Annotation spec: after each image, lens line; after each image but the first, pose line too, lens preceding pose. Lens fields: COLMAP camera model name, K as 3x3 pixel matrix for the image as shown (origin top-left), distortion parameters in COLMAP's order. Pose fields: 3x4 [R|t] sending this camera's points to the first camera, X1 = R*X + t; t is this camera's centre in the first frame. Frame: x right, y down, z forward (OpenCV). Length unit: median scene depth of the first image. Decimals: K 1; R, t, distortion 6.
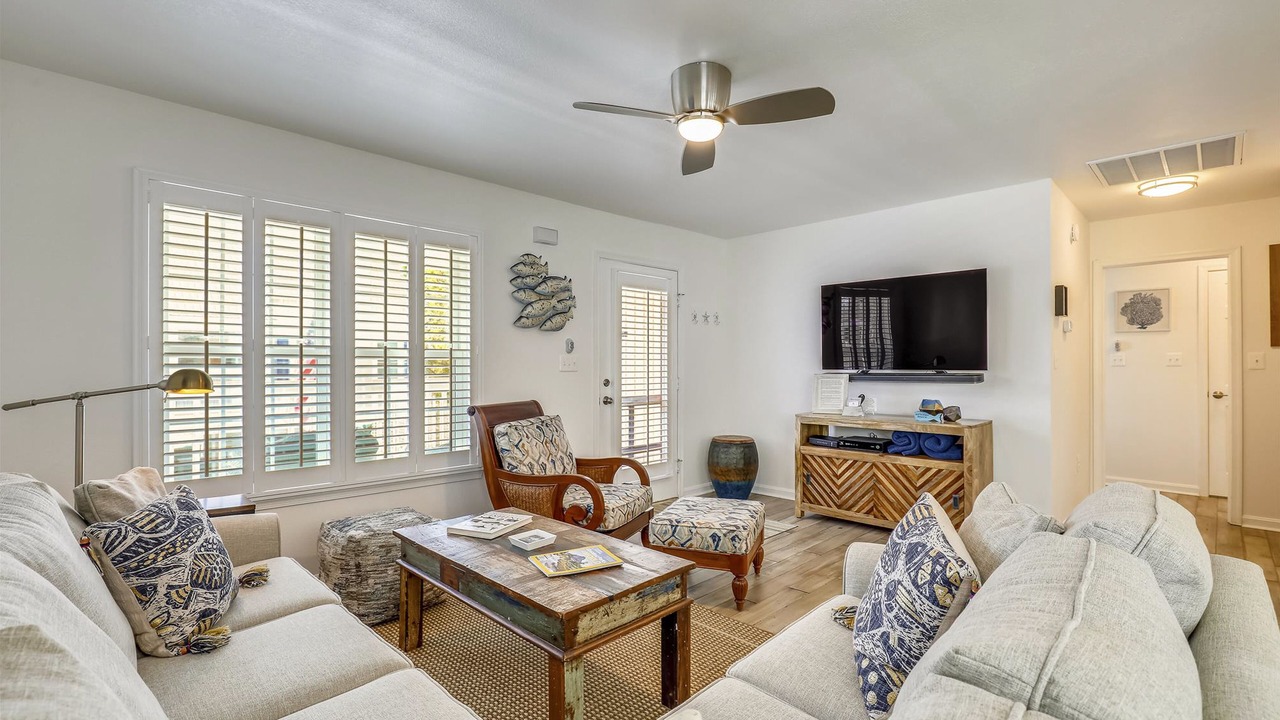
lens RADIAL K [[580.0, 0, 639.8], [0, 580.0, 365.7], [0, 0, 1]] dist [0.005648, 0.000232]
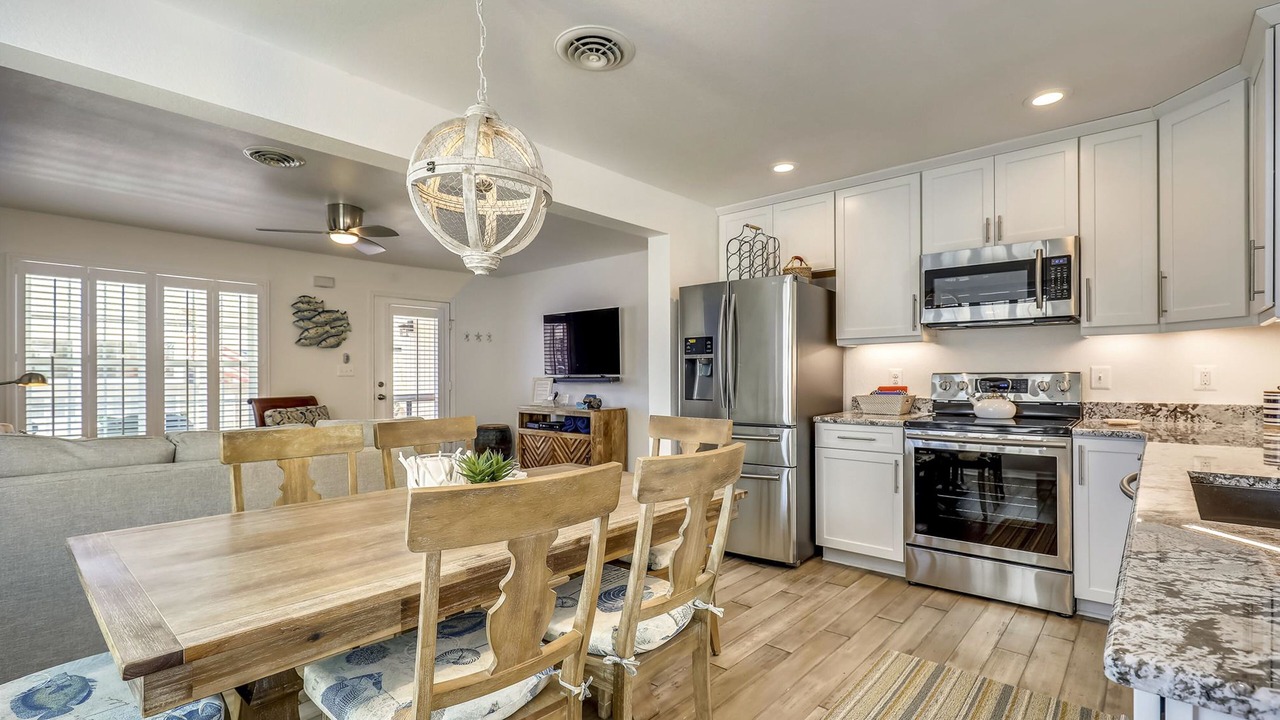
lens RADIAL K [[580.0, 0, 628.6], [0, 580.0, 378.0], [0, 0, 1]] dist [0.005648, 0.000232]
pose [[0.998967, -0.002404, 0.045387, 0.552563], [0.002172, 0.999984, 0.005149, 0.009439], [-0.045399, -0.005045, 0.998956, -0.499826]]
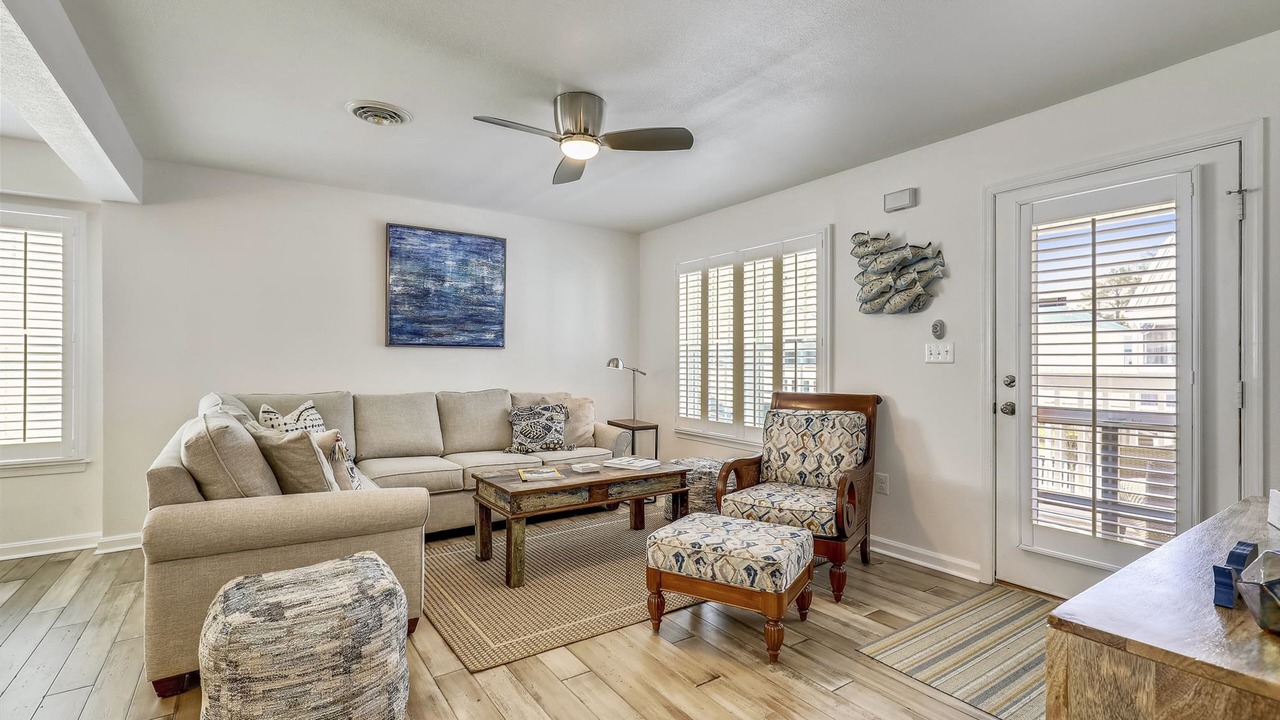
lens RADIAL K [[580.0, 0, 643.9], [0, 580.0, 354.1], [0, 0, 1]] dist [0.005648, 0.000232]
pose [[-0.183692, -0.008390, -0.982948, 0.760474], [0.002114, 0.999958, -0.008930, 0.004528], [0.982982, -0.003718, -0.183666, 0.826908]]
